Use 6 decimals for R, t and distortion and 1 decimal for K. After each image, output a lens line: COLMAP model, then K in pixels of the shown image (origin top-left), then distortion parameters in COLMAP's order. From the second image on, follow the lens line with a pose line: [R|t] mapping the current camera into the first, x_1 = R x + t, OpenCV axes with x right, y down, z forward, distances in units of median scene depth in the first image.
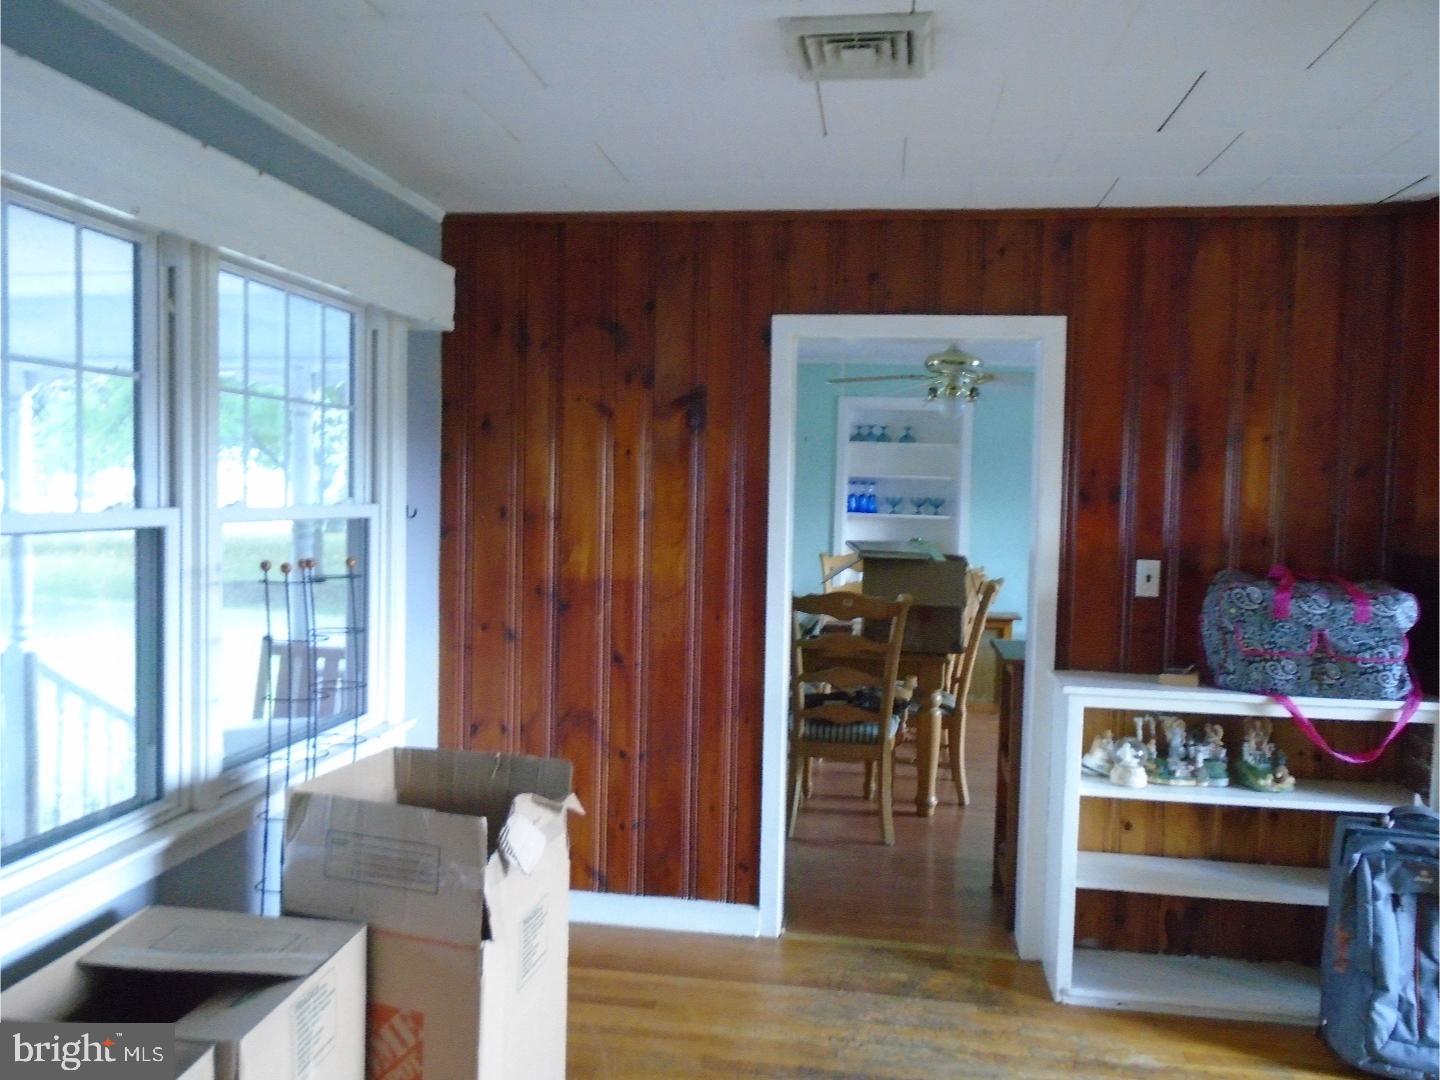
lens RADIAL K [[1099.7, 0, 720.0], [0, 1099.7, 540.0], [0, 0, 1]] dist [-0.019472, 0.004097]
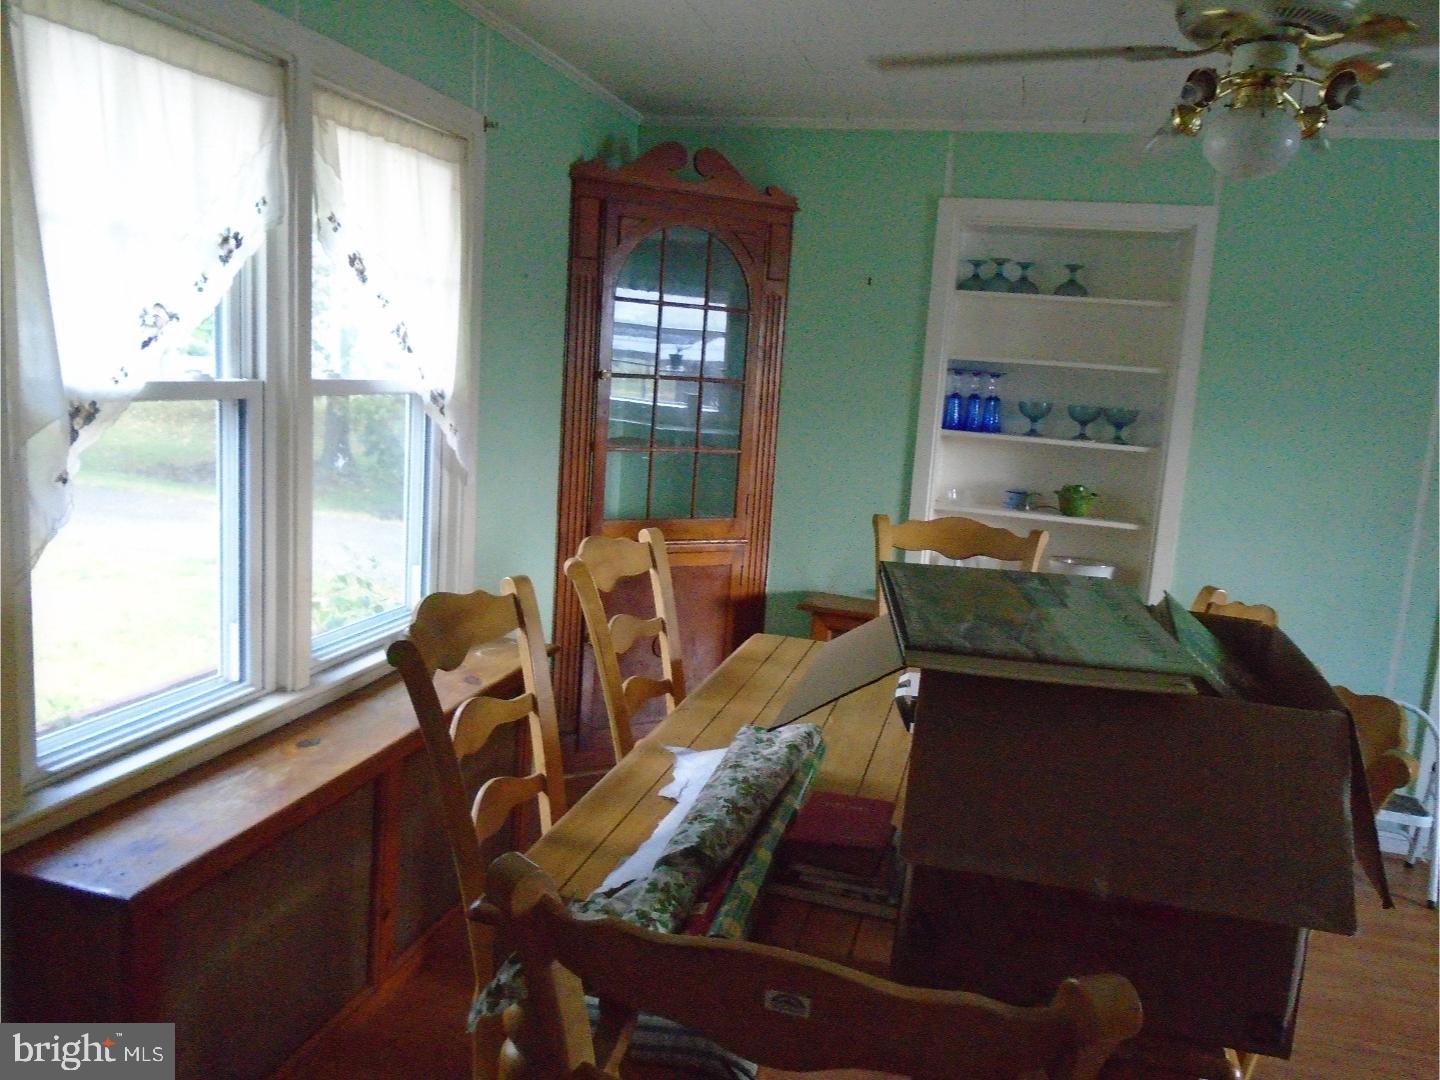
lens RADIAL K [[1099.7, 0, 720.0], [0, 1099.7, 540.0], [0, 0, 1]] dist [-0.019472, 0.004097]
pose [[0.996131, 0.055642, -0.068017, 0.014704], [-0.049019, 0.994227, 0.095448, -0.005079], [0.072935, -0.091744, 0.993108, 0.140296]]
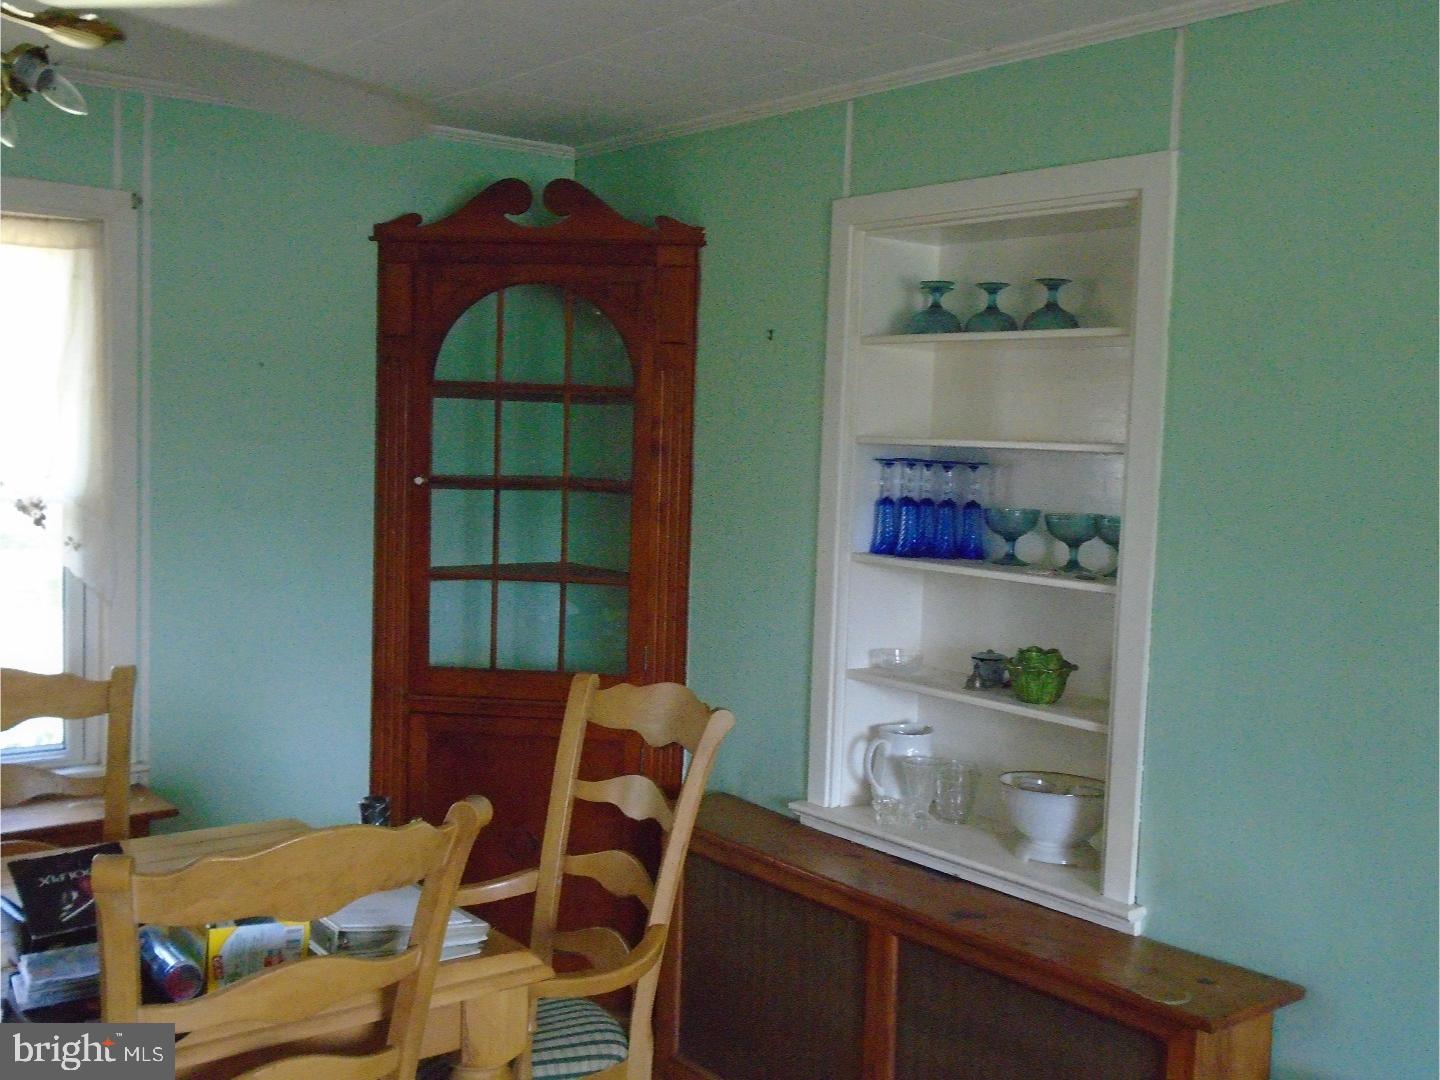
lens RADIAL K [[1561.3, 0, 720.0], [0, 1561.3, 540.0], [0, 0, 1]] dist [0.012758, 0.002157]
pose [[0.745852, 0.041857, -0.664795, 0.114364], [-0.054576, 0.998508, 0.001638, -0.007952], [0.663872, 0.035060, 0.747024, 0.183322]]
